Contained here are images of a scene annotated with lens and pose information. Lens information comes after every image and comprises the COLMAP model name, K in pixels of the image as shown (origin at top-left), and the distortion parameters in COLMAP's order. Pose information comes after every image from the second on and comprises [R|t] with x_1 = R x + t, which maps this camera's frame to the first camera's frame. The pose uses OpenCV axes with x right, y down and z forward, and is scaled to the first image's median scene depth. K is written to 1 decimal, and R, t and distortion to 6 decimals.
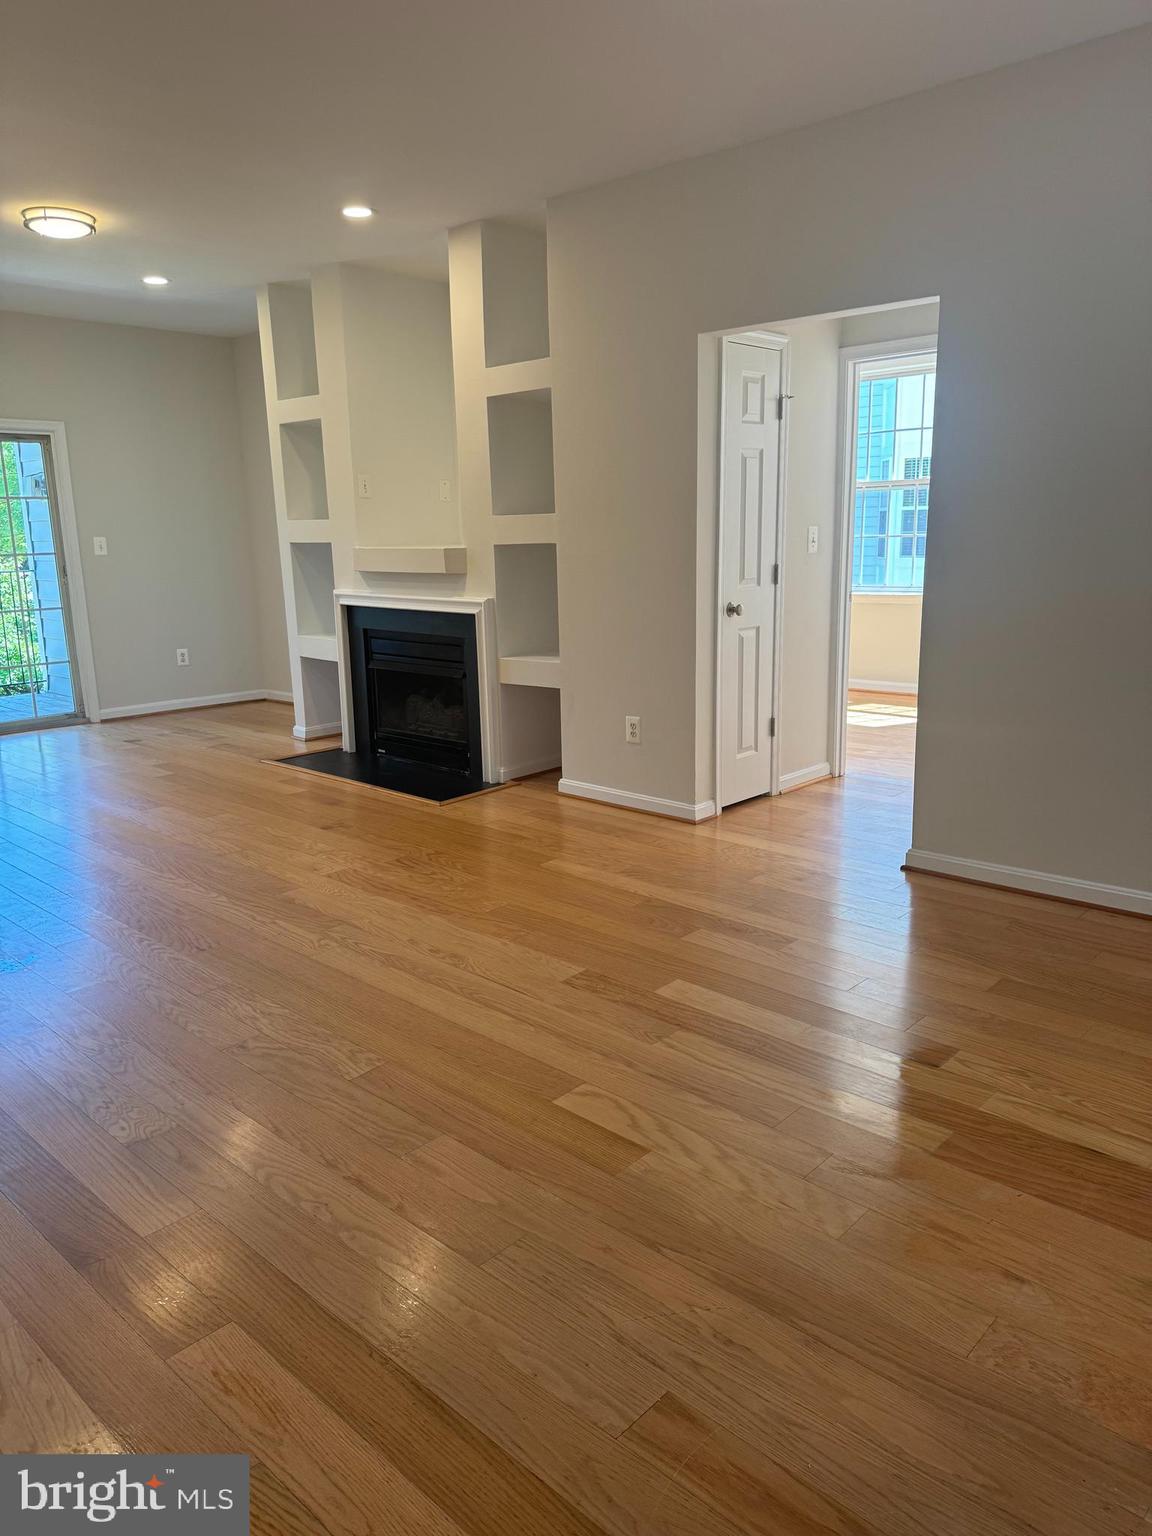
lens RADIAL K [[1076.1, 0, 598.2], [0, 1076.1, 779.8], [0, 0, 1]] dist [0.074179, -0.090153]
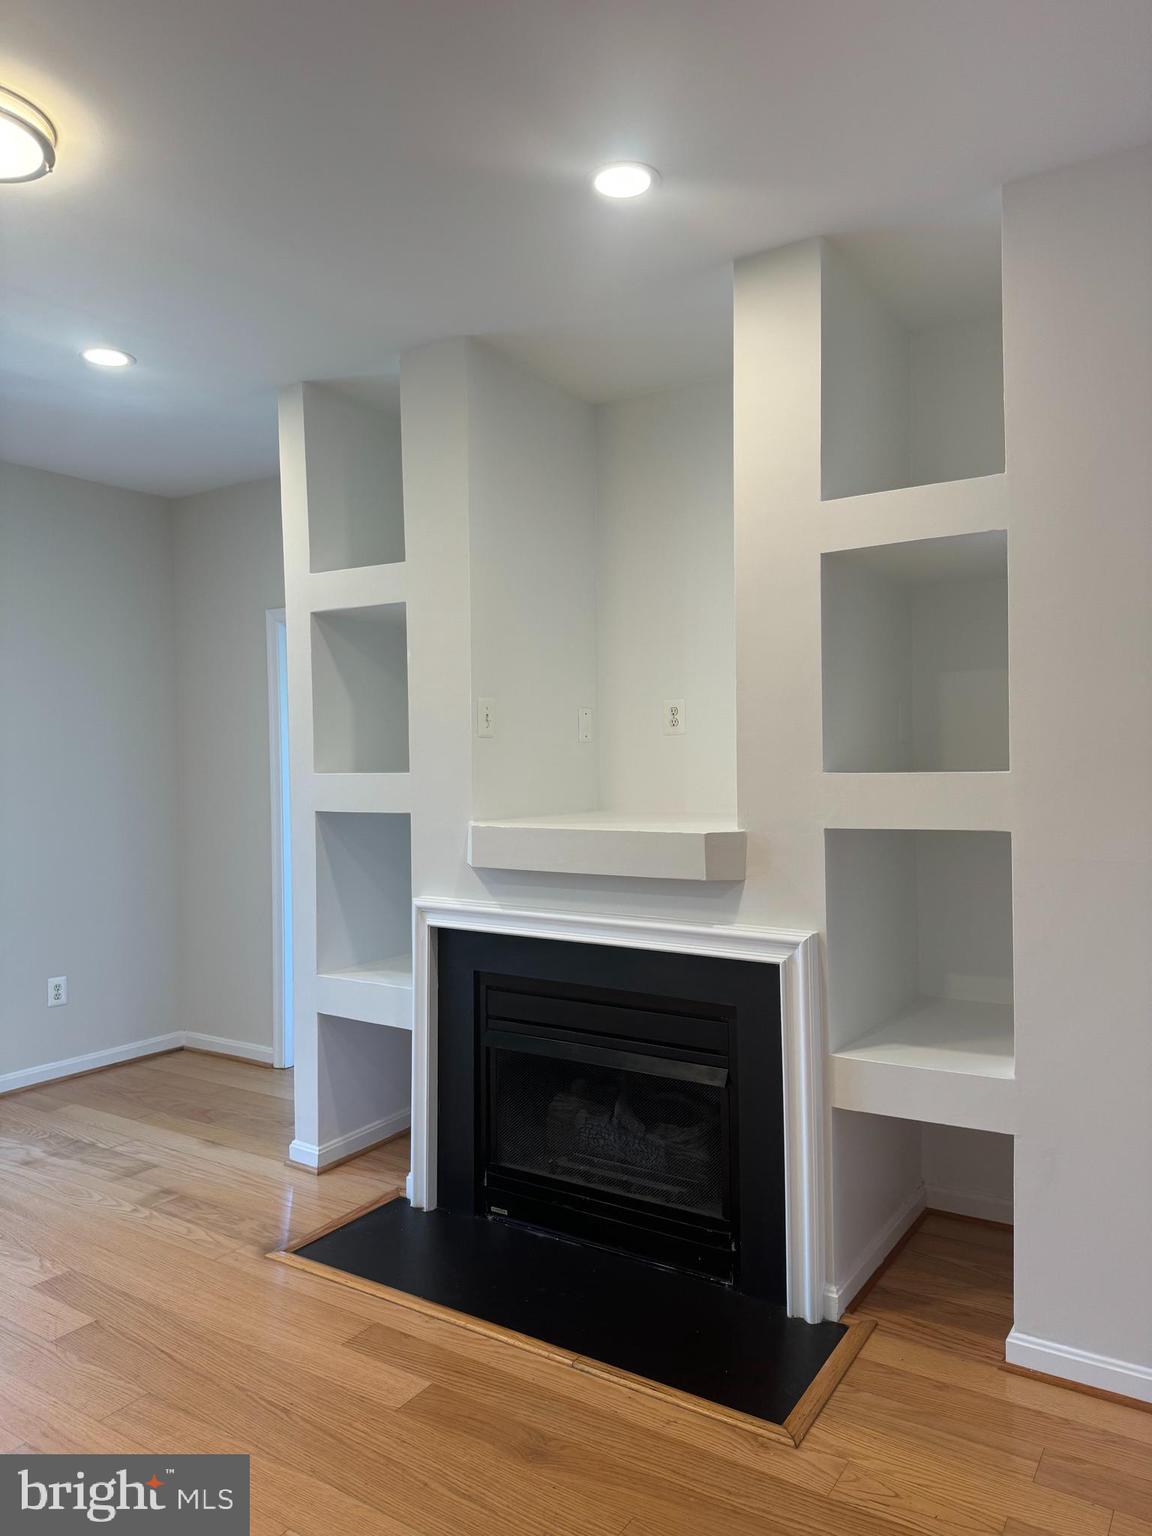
lens RADIAL K [[1076.1, 0, 572.4], [0, 1076.1, 762.9], [0, 0, 1]] dist [0.074179, -0.090153]
pose [[0.987998, 0.003922, 0.154416, -0.279468], [0.030095, 0.975632, -0.217338, -0.136844], [-0.151505, 0.219377, 0.963805, 0.507705]]
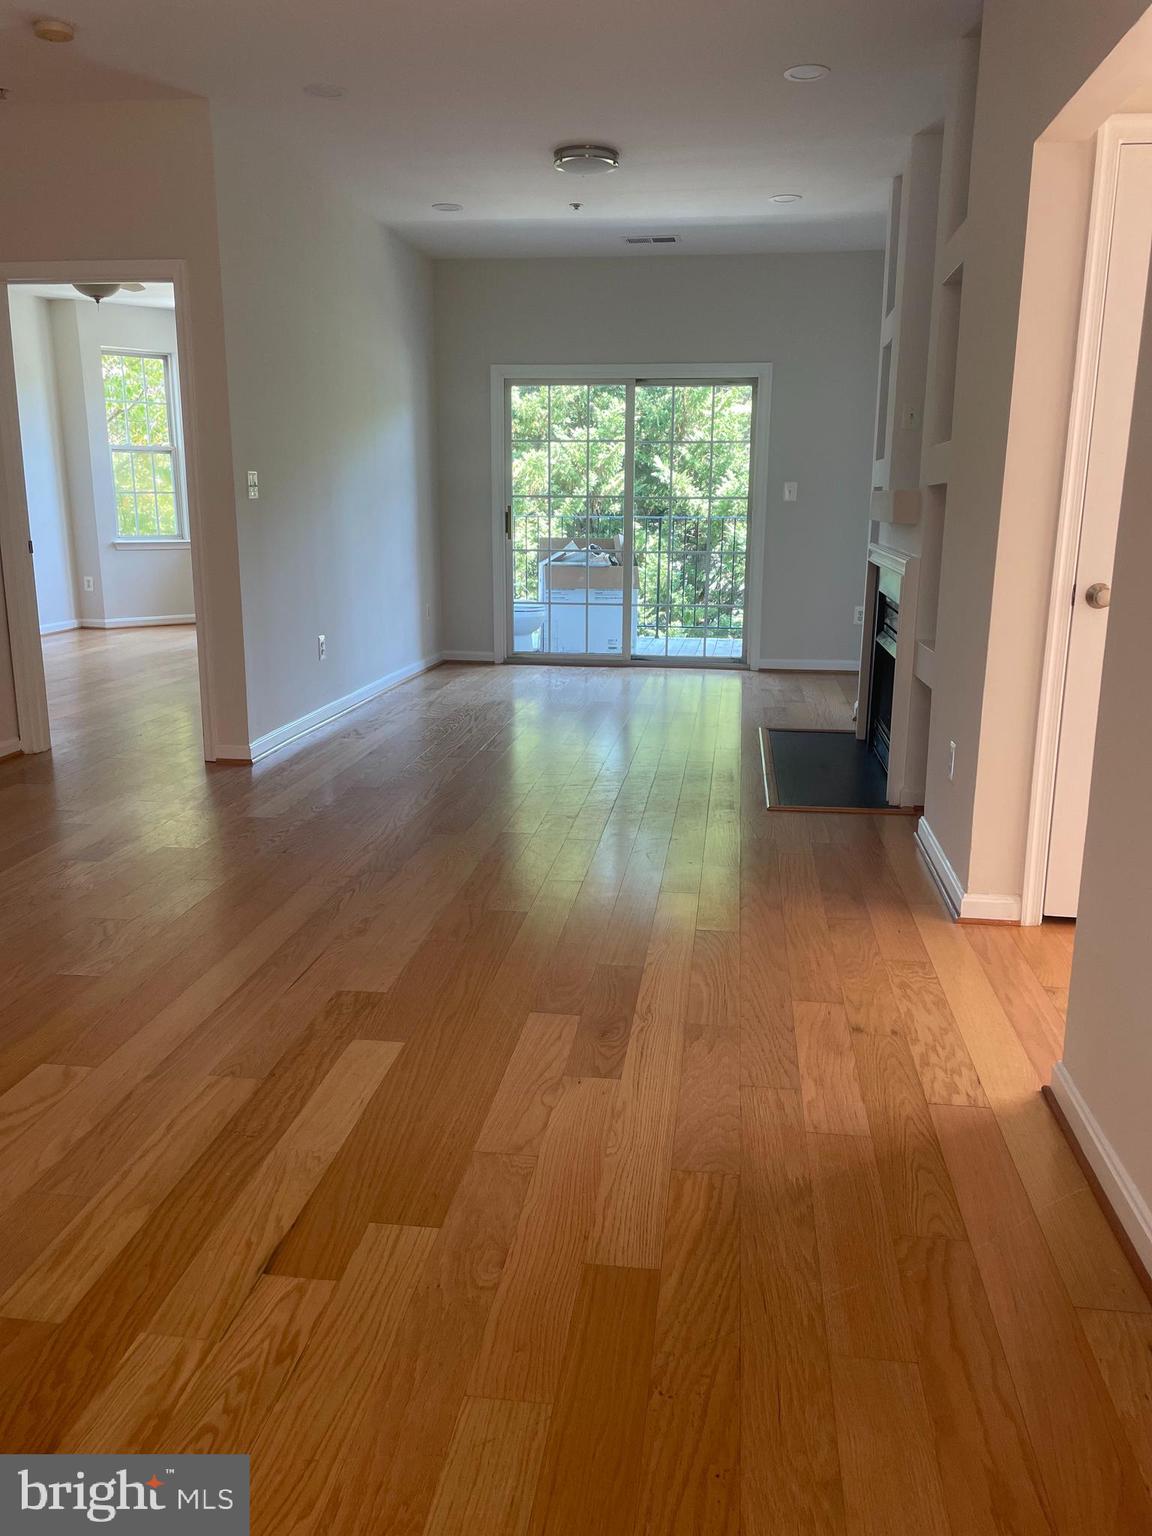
lens RADIAL K [[1162.5, 0, 581.2], [0, 1162.5, 799.0], [0, 0, 1]] dist [0.081482, -0.079732]
pose [[0.561369, 0.229002, -0.795250, 0.434786], [-0.203736, 0.969618, 0.135395, -0.068272], [0.802095, 0.086014, 0.590970, 0.339773]]
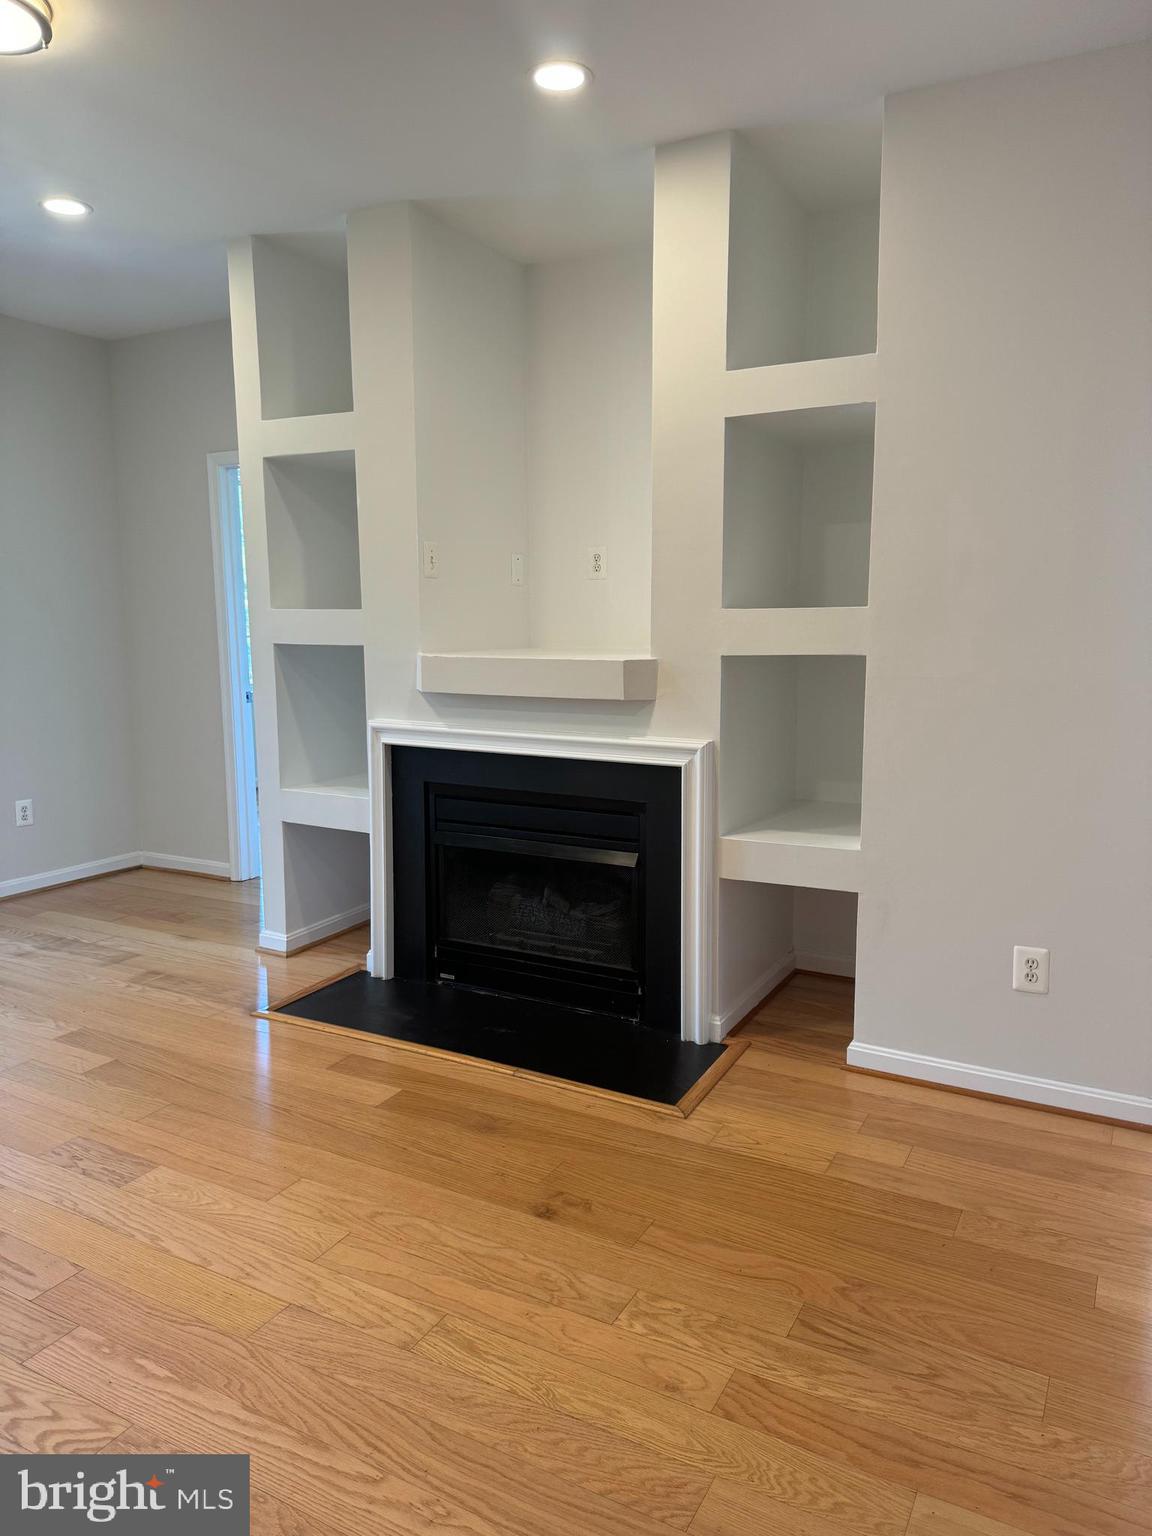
lens RADIAL K [[1076.1, 0, 582.3], [0, 1076.1, 763.5], [0, 0, 1]] dist [0.074179, -0.090153]
pose [[0.970295, -0.018635, 0.241208, -0.308191], [0.040053, 0.995644, -0.084197, -0.105380], [-0.238588, 0.091357, 0.966814, 0.422347]]
